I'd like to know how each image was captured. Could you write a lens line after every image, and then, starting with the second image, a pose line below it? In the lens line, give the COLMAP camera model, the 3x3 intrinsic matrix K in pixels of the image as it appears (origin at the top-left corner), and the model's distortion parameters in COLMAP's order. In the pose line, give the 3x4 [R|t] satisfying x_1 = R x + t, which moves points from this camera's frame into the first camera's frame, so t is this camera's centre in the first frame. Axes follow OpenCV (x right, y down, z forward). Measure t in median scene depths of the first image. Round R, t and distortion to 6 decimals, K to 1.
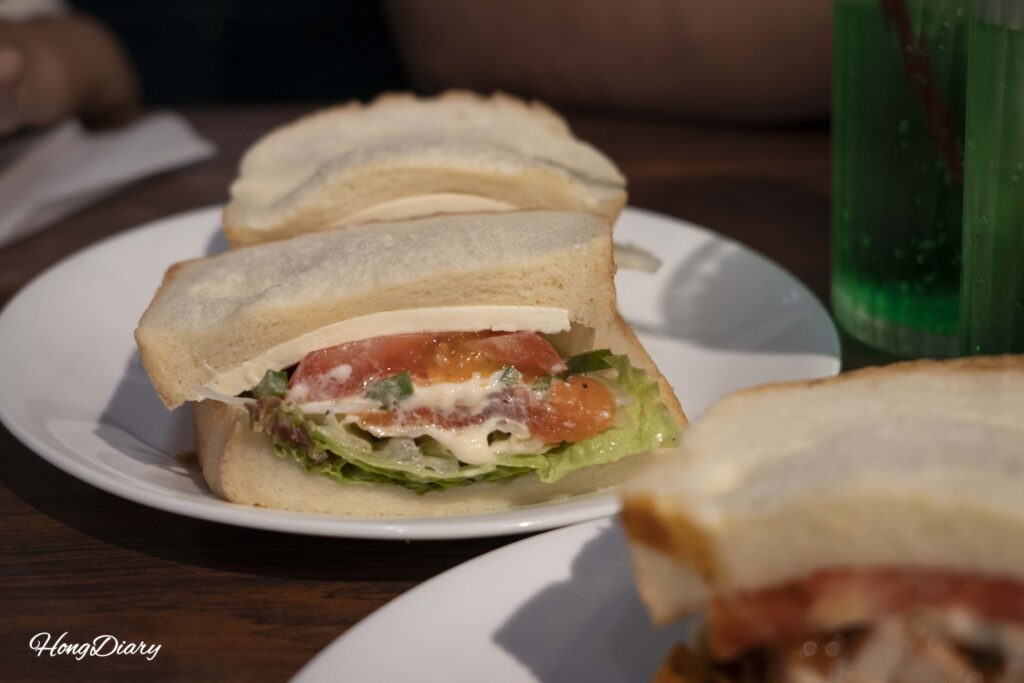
lens RADIAL K [[1472.1, 0, 512.0], [0, 1472.1, 341.5], [0, 0, 1]] dist [0.003656, 0.010689]
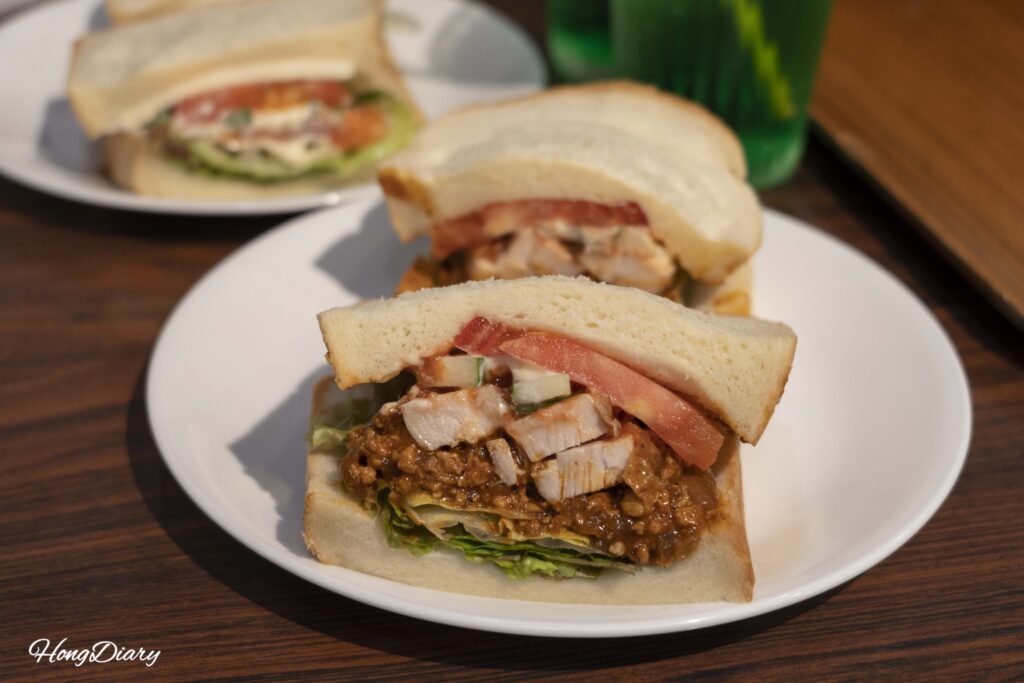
lens RADIAL K [[1472.1, 0, 512.0], [0, 1472.1, 341.5], [0, 0, 1]] dist [0.003656, 0.010689]
pose [[0.993004, -0.054159, 0.104926, 0.027553], [0.035459, 0.984367, 0.172523, 0.006396], [-0.112629, -0.167596, 0.979401, -0.590662]]
